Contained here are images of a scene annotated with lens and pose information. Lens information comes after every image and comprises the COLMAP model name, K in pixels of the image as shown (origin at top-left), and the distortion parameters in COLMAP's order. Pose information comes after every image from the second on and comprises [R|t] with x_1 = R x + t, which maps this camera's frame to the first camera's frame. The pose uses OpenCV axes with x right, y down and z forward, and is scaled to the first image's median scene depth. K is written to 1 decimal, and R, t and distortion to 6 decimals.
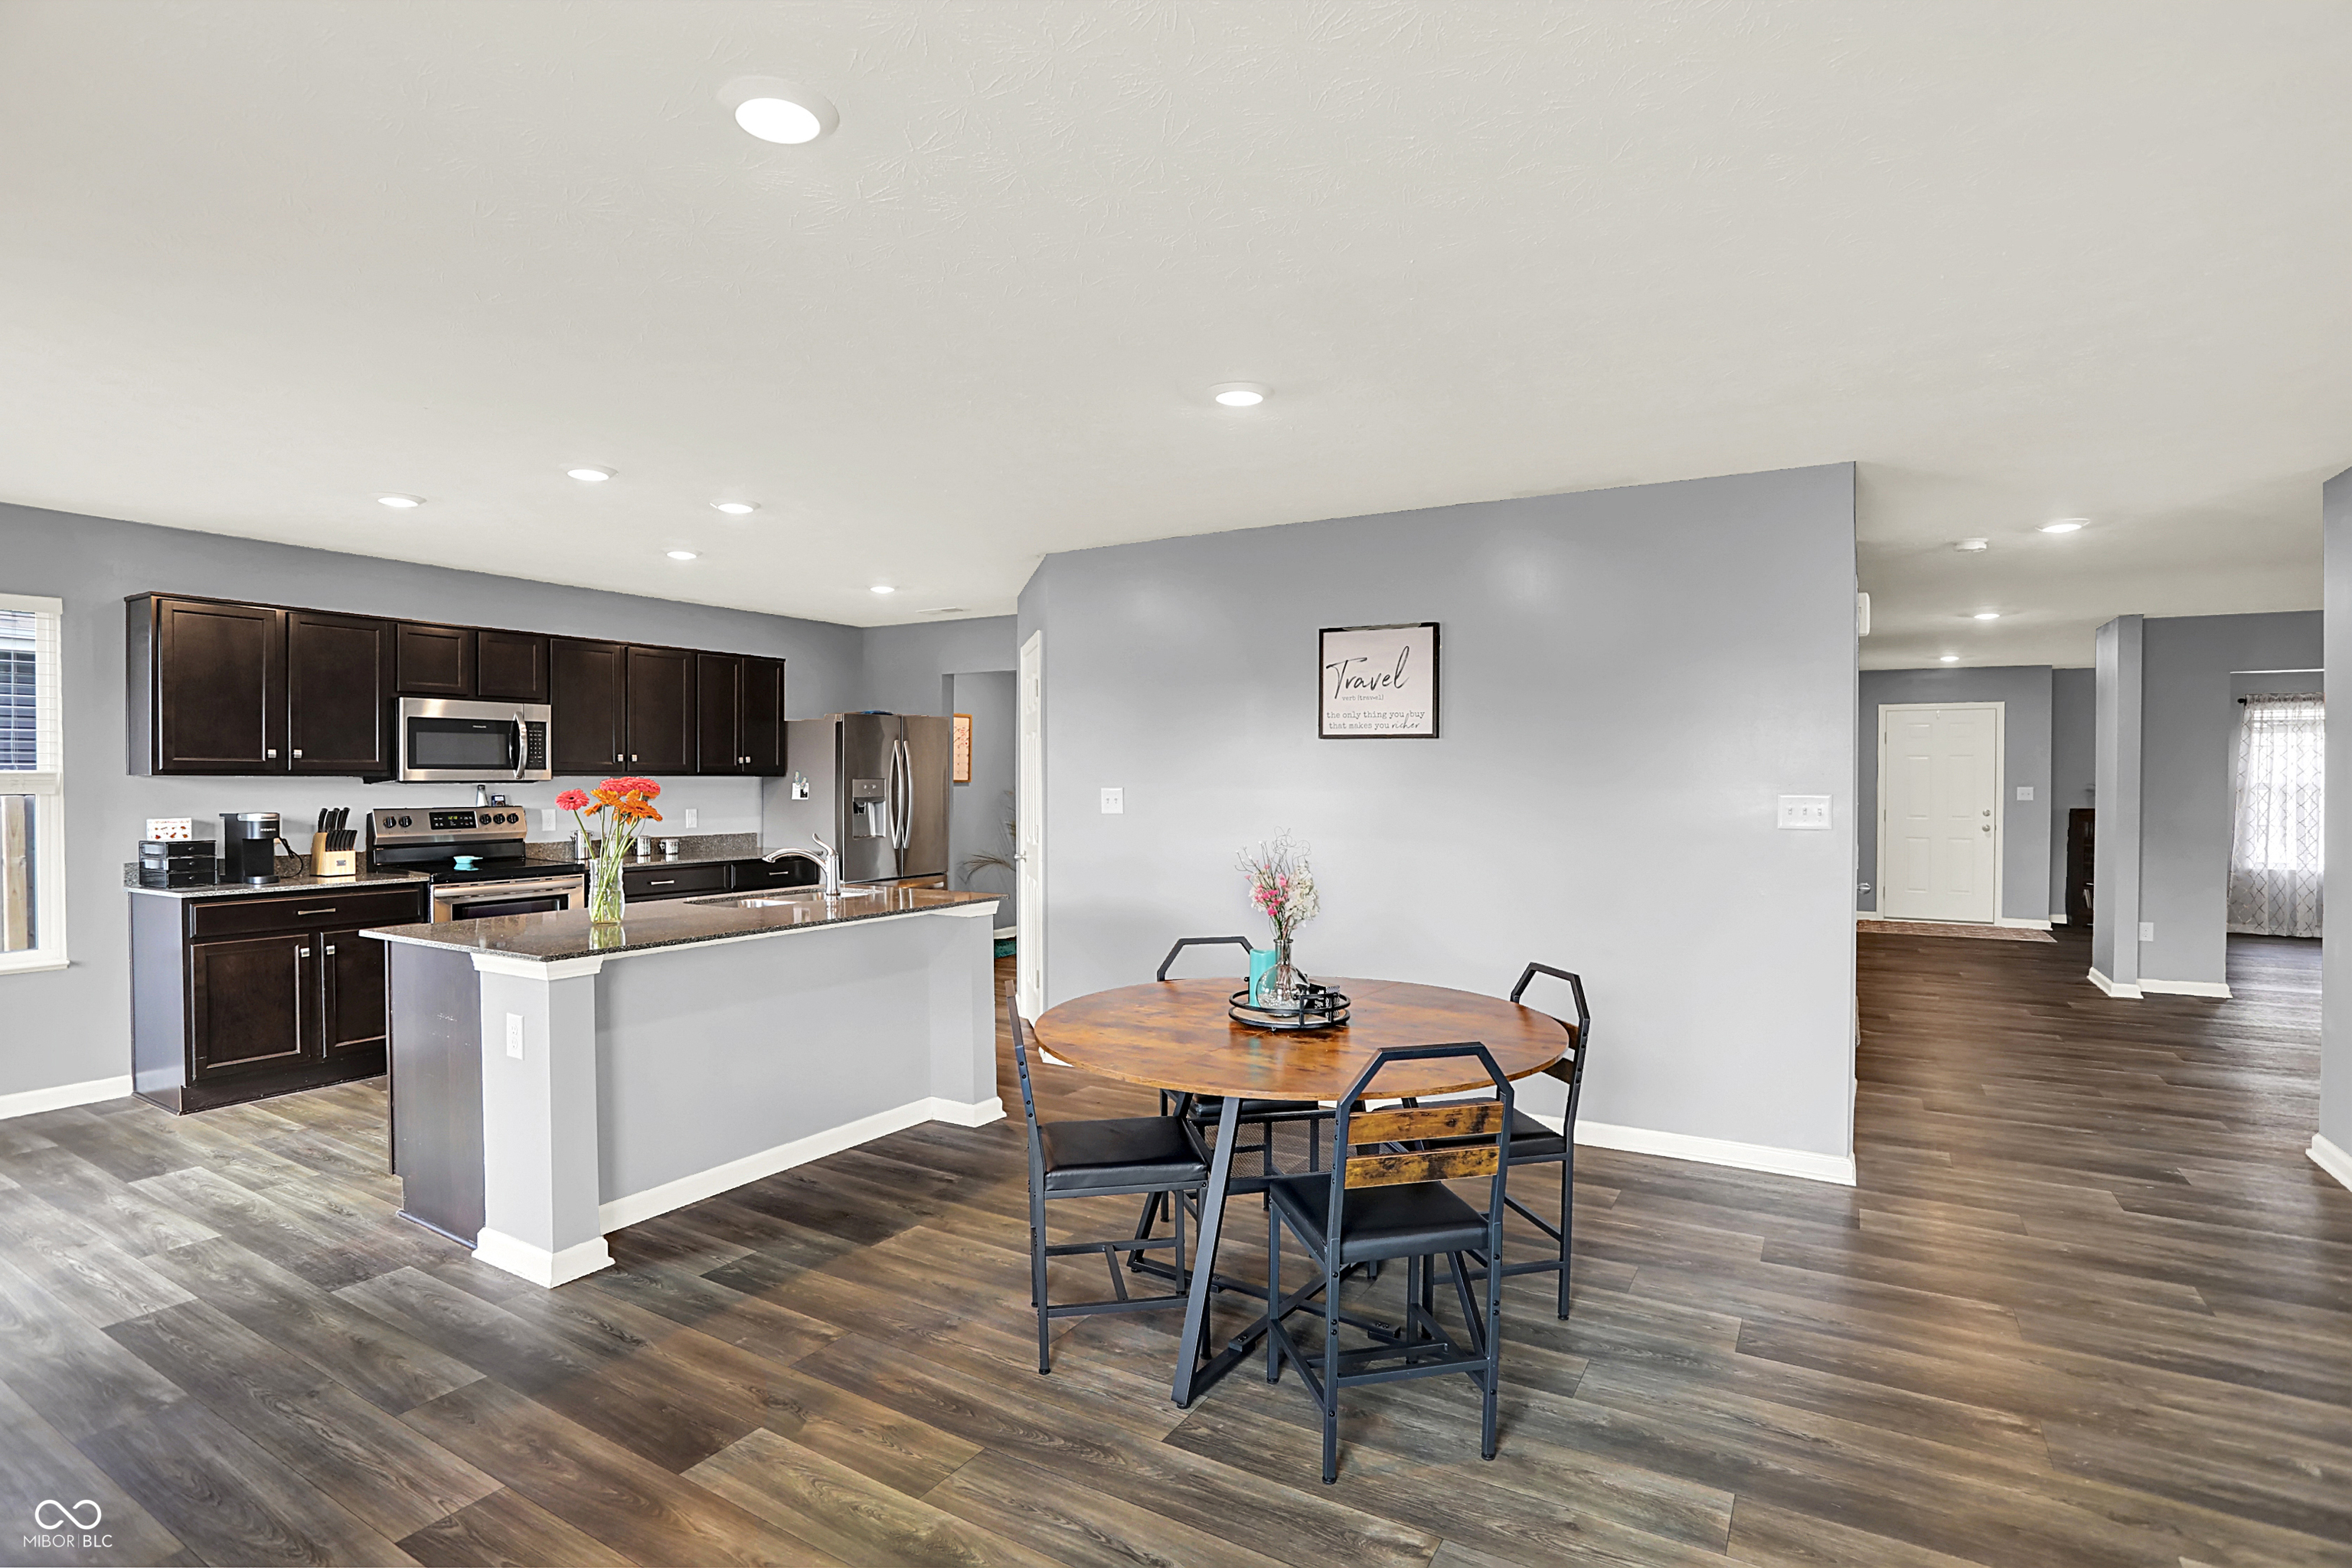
lens RADIAL K [[1145.9, 0, 1097.9], [0, 1145.9, 788.5], [0, 0, 1]] dist [0.000375, 0.011331]
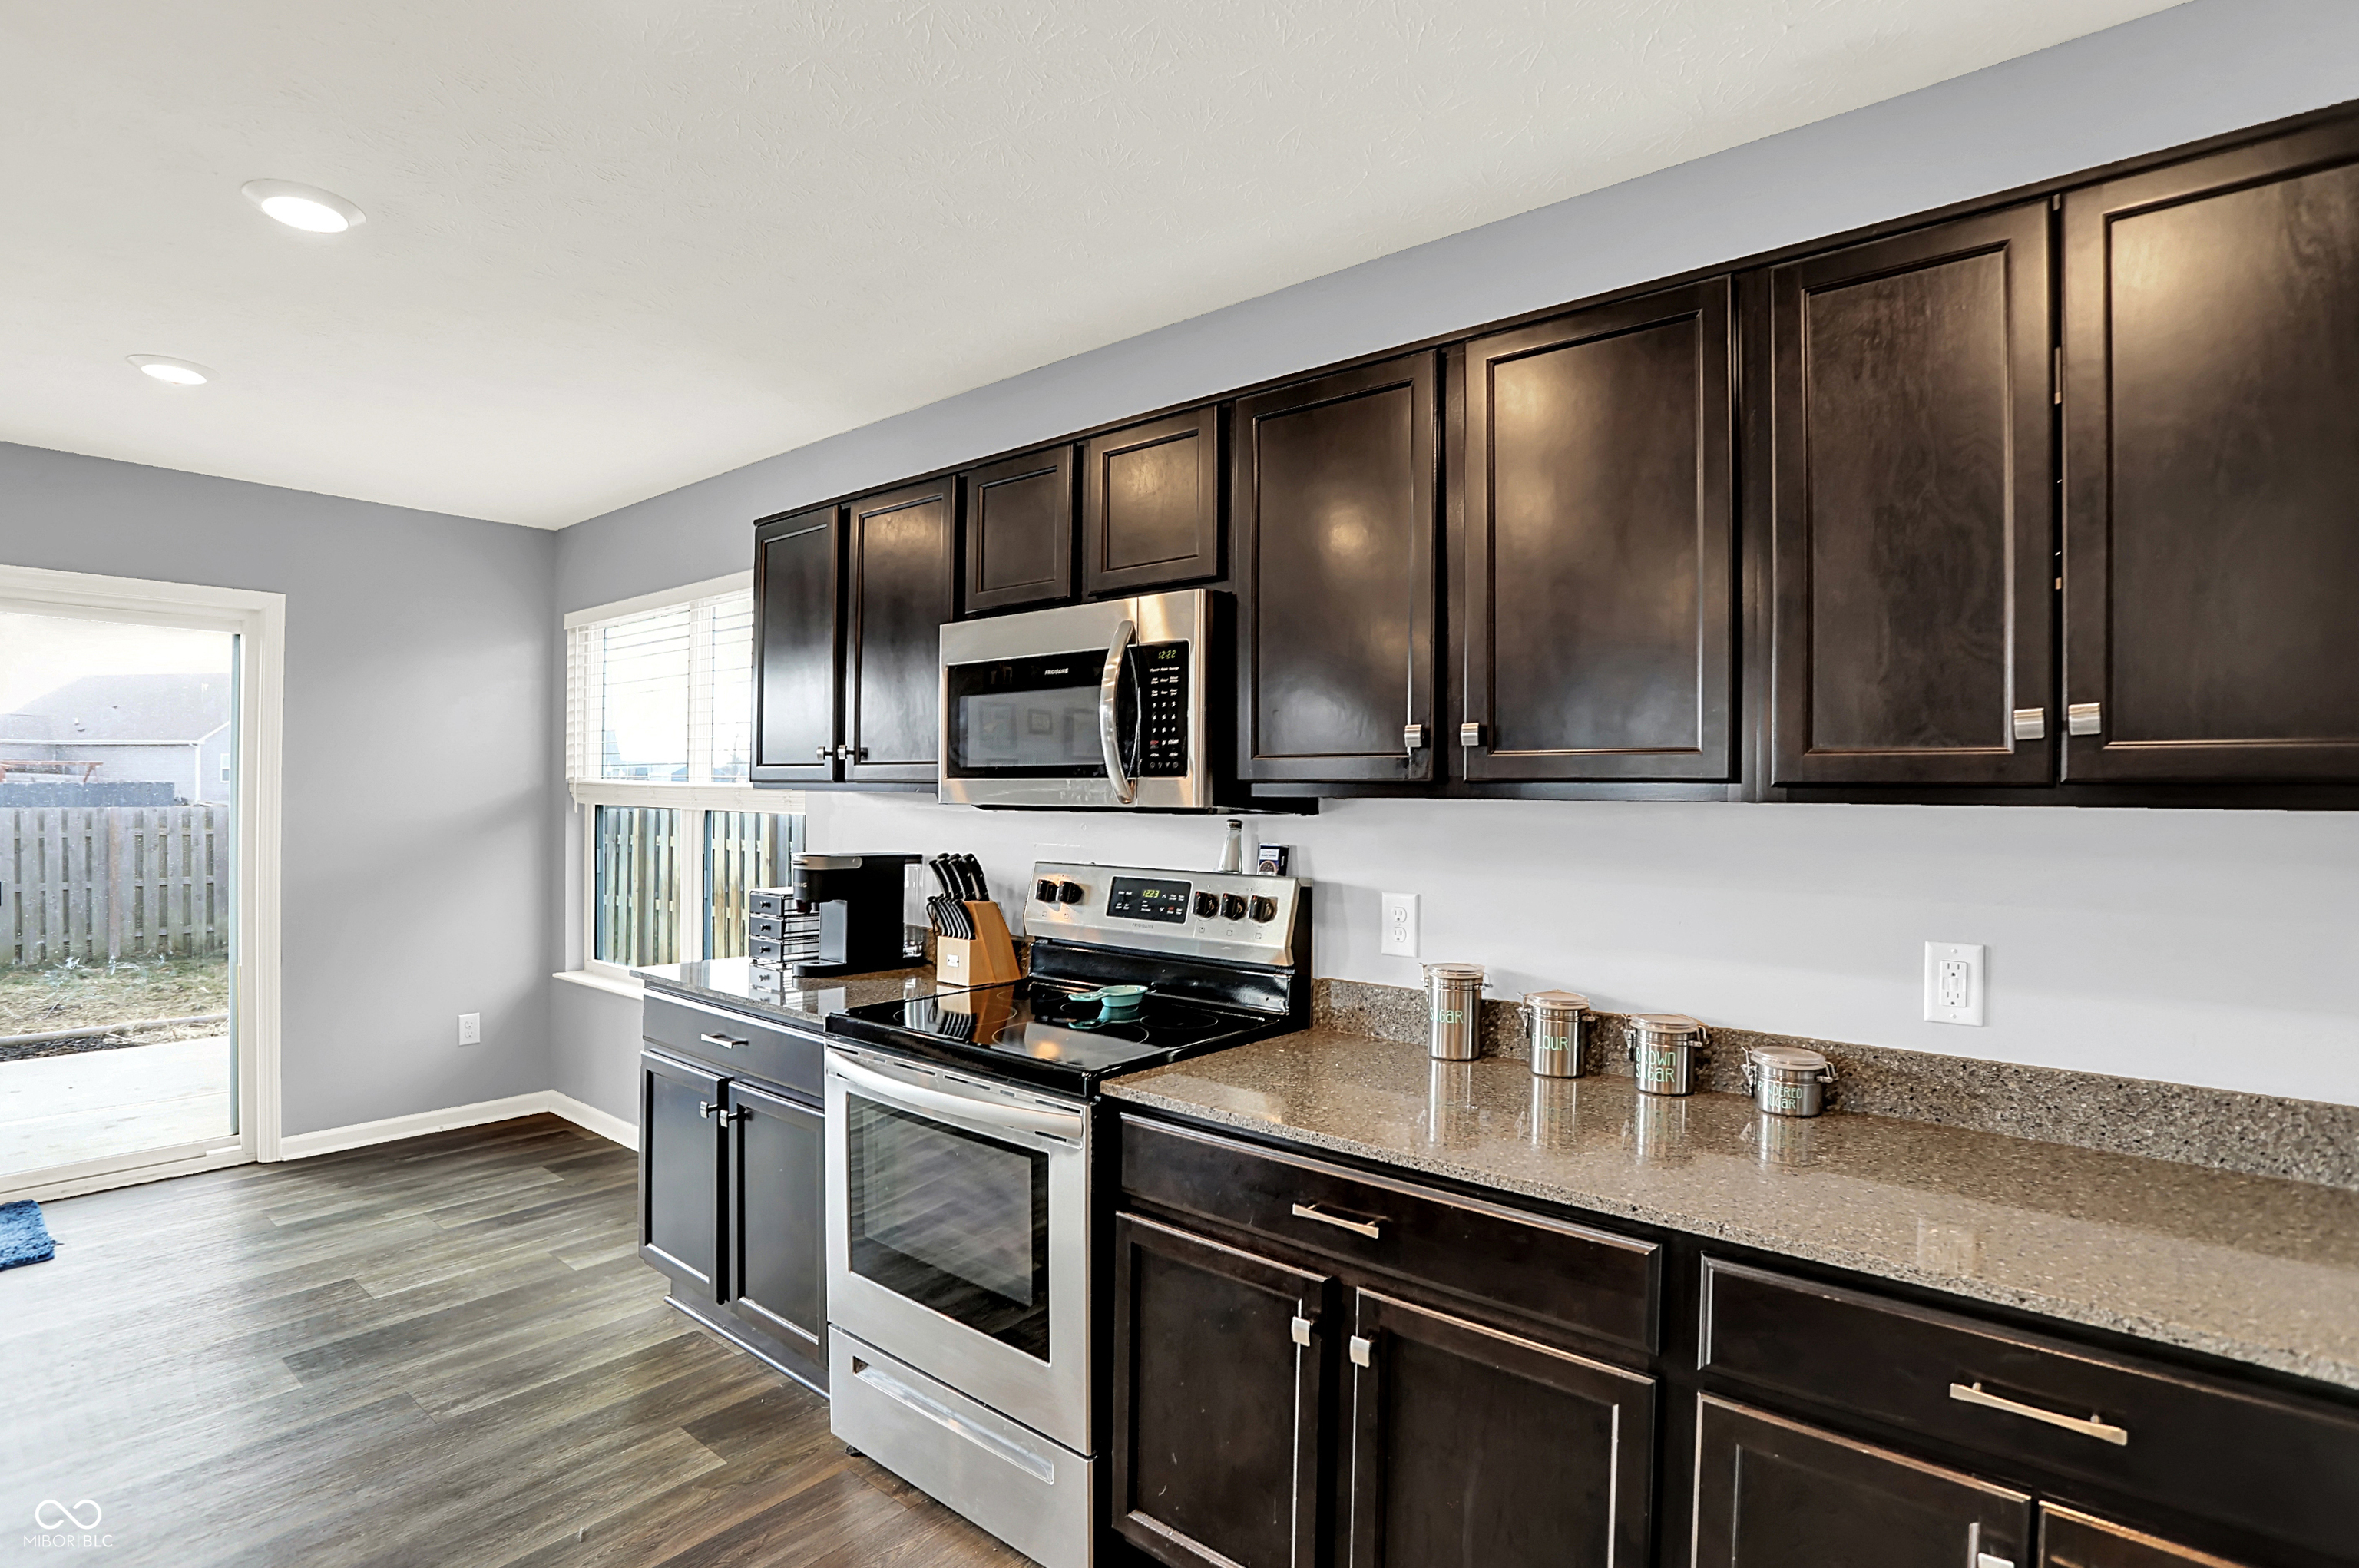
lens RADIAL K [[1159.9, 0, 1184.8], [0, 1159.9, 780.0], [0, 0, 1]] dist [-0.076561, 0.035968]
pose [[-0.099818, -0.004054, -0.994997, -0.139631], [-0.012702, 0.999915, -0.002800, -0.015847], [0.994925, 0.012359, -0.099861, 1.081738]]
